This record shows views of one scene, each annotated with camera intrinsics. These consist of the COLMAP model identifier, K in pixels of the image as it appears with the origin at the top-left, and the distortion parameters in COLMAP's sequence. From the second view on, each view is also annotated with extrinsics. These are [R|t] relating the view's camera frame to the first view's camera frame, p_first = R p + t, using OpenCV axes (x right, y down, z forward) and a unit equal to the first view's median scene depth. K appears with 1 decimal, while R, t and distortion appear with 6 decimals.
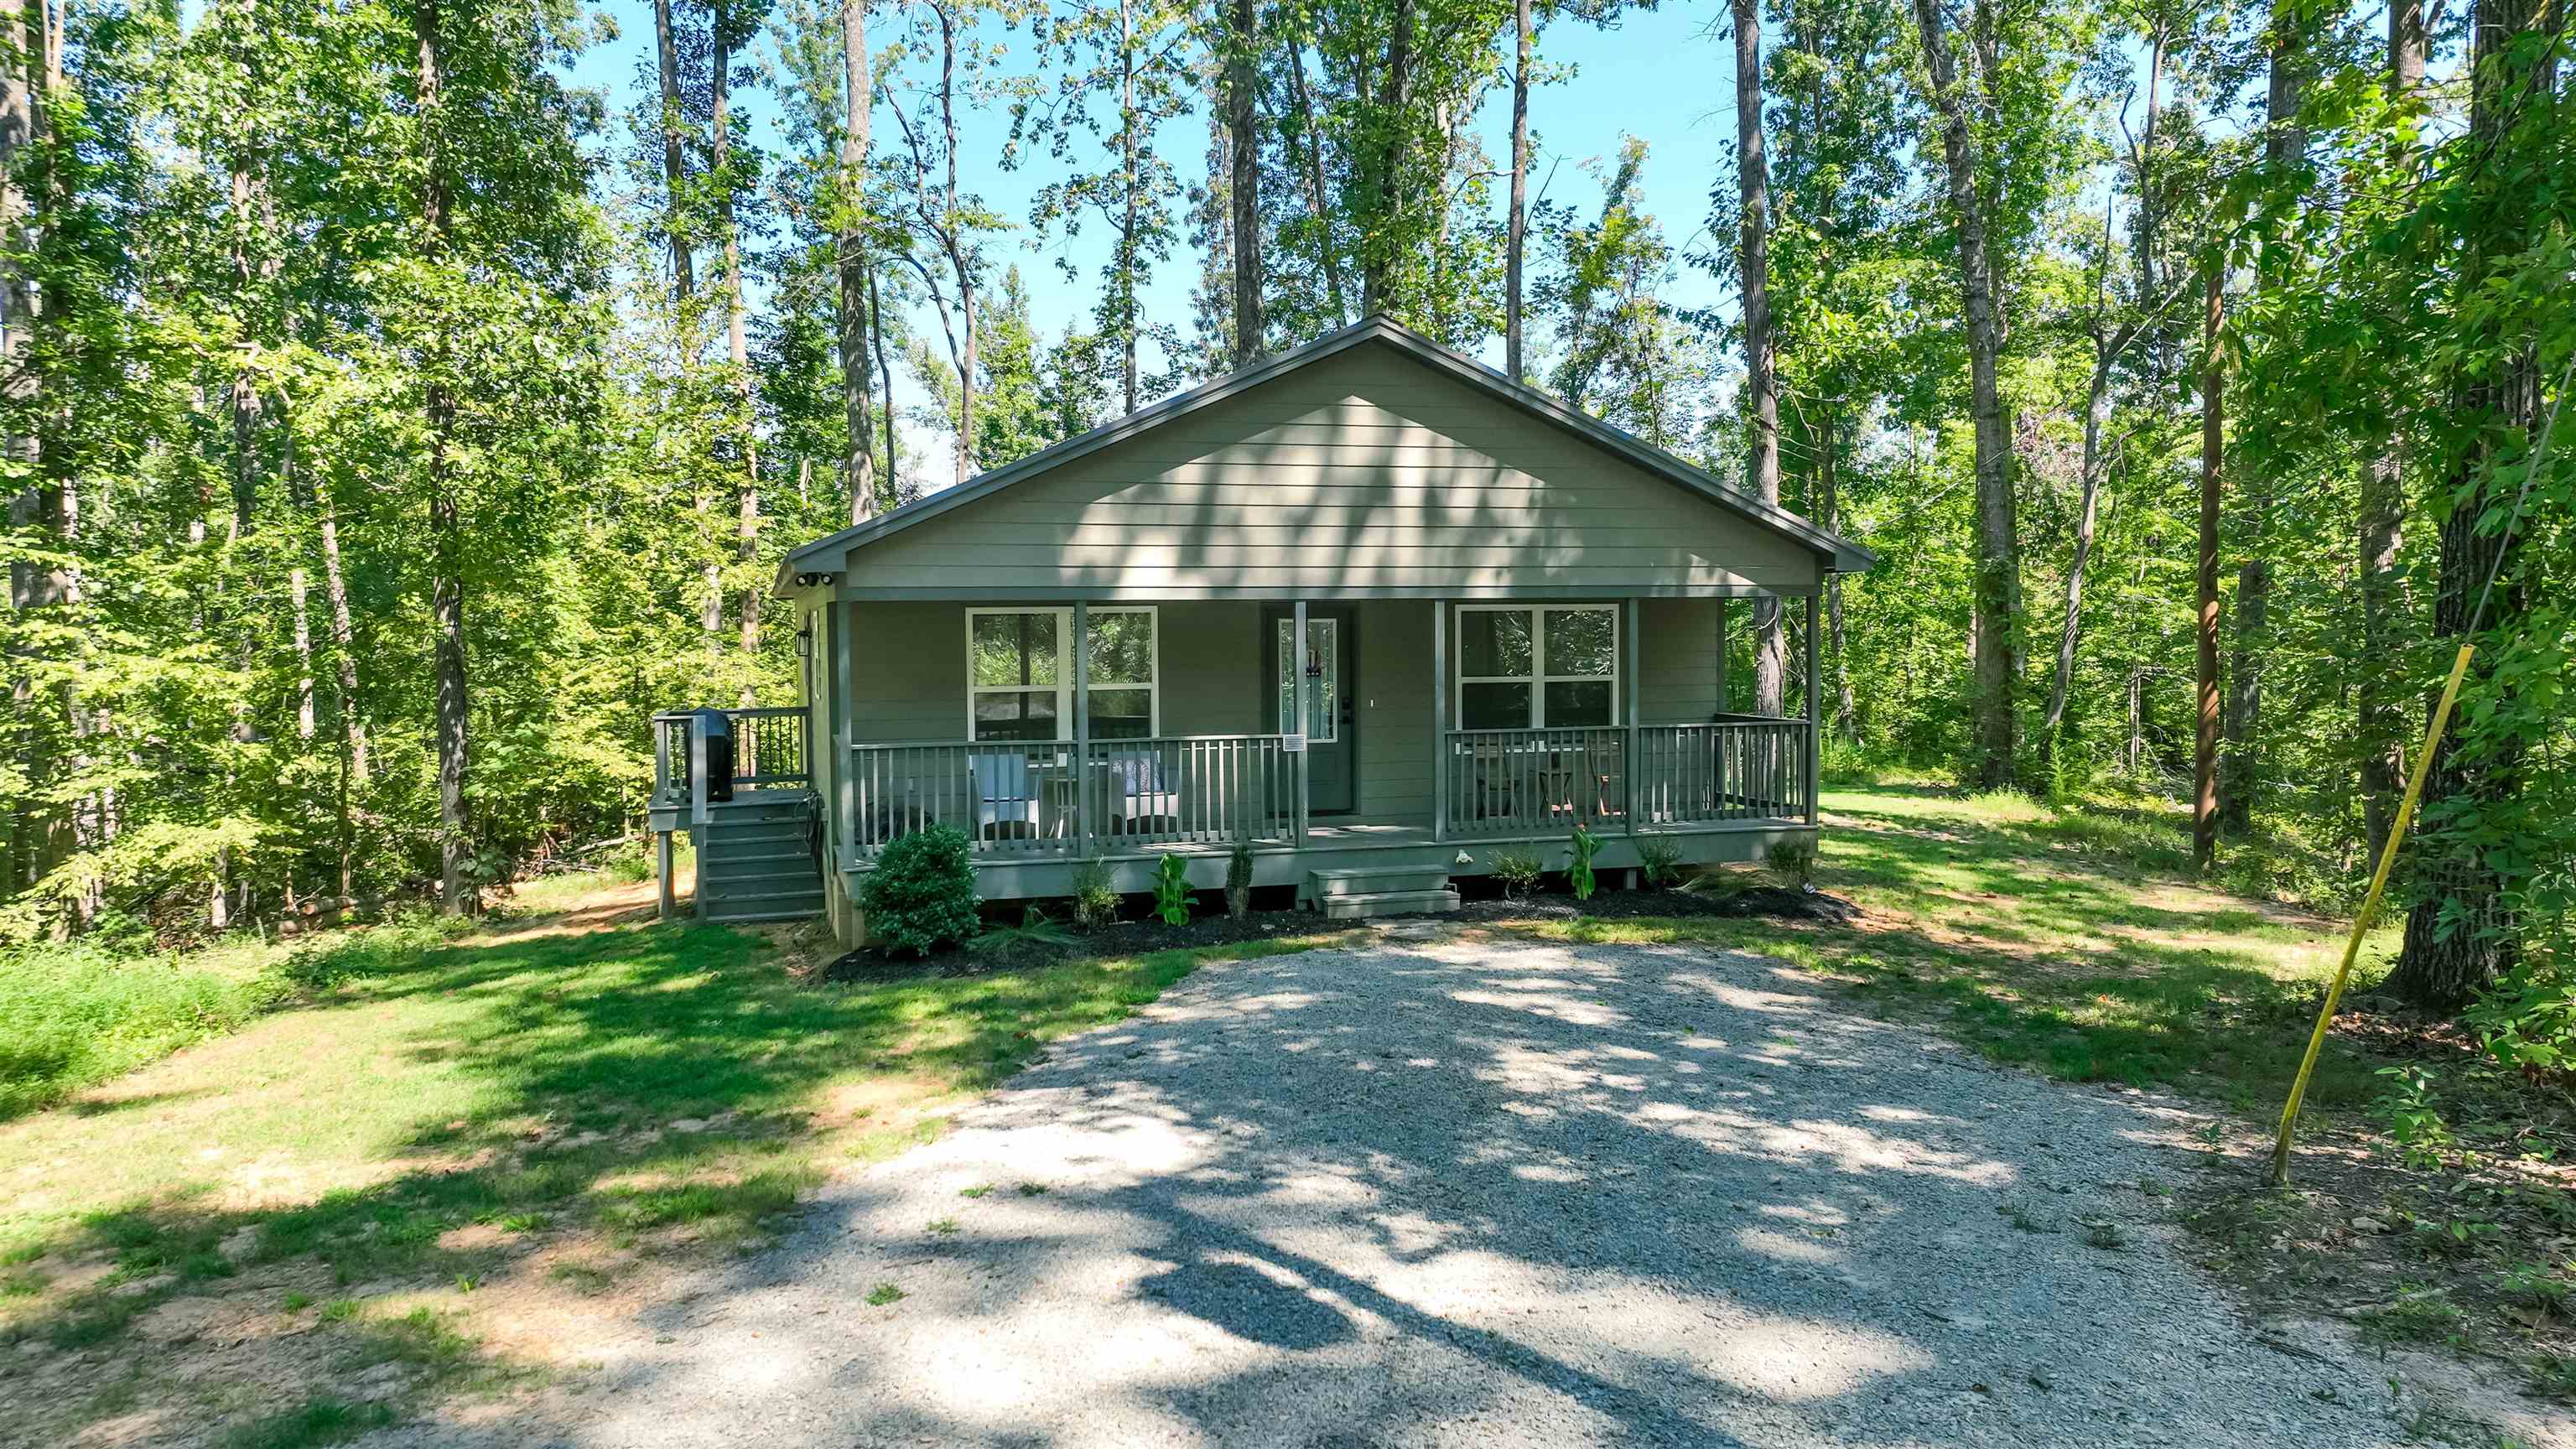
lens RADIAL K [[1810.5, 0, 1286.7], [0, 1810.5, 726.3], [0, 0, 1]] dist [-0.001331, 0.008729]
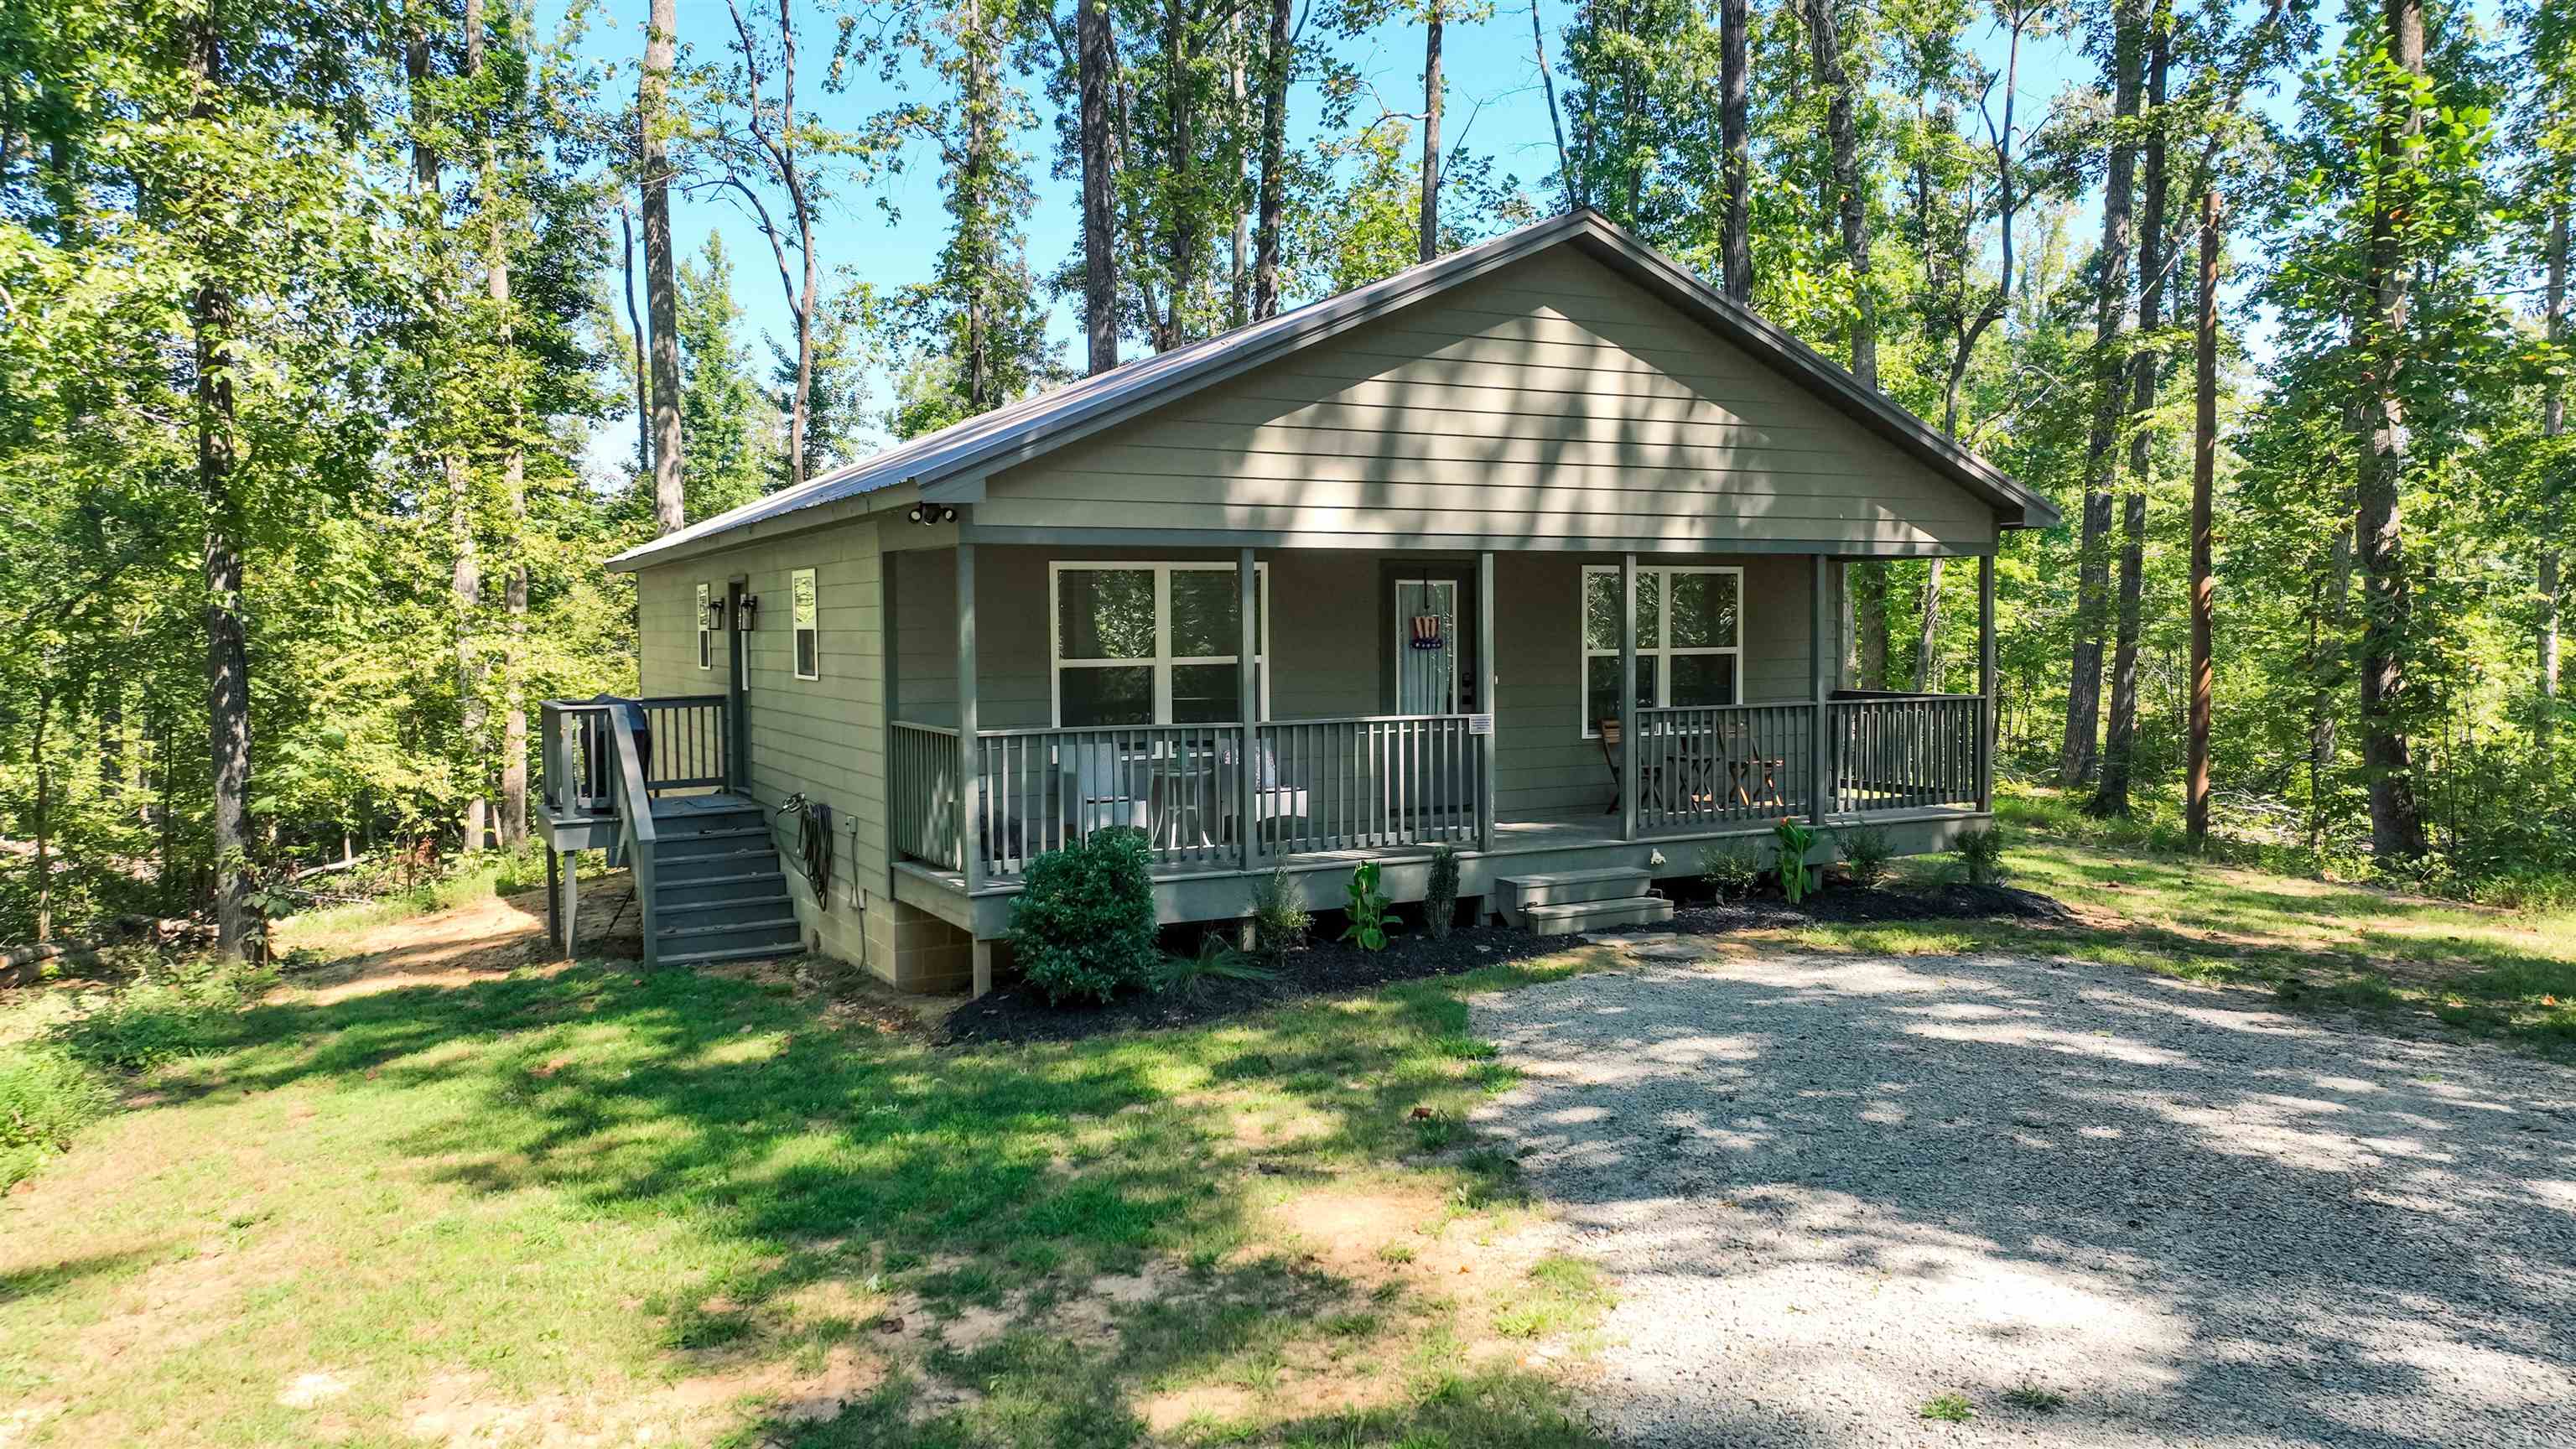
lens RADIAL K [[1810.5, 0, 1283.0], [0, 1810.5, 722.3], [0, 0, 1]] dist [-0.001331, 0.008729]
pose [[0.981290, -0.010708, 0.192237, -0.236853], [0.011458, 0.999930, -0.002792, 0.009330], [-0.192194, 0.004943, 0.981345, 0.200193]]
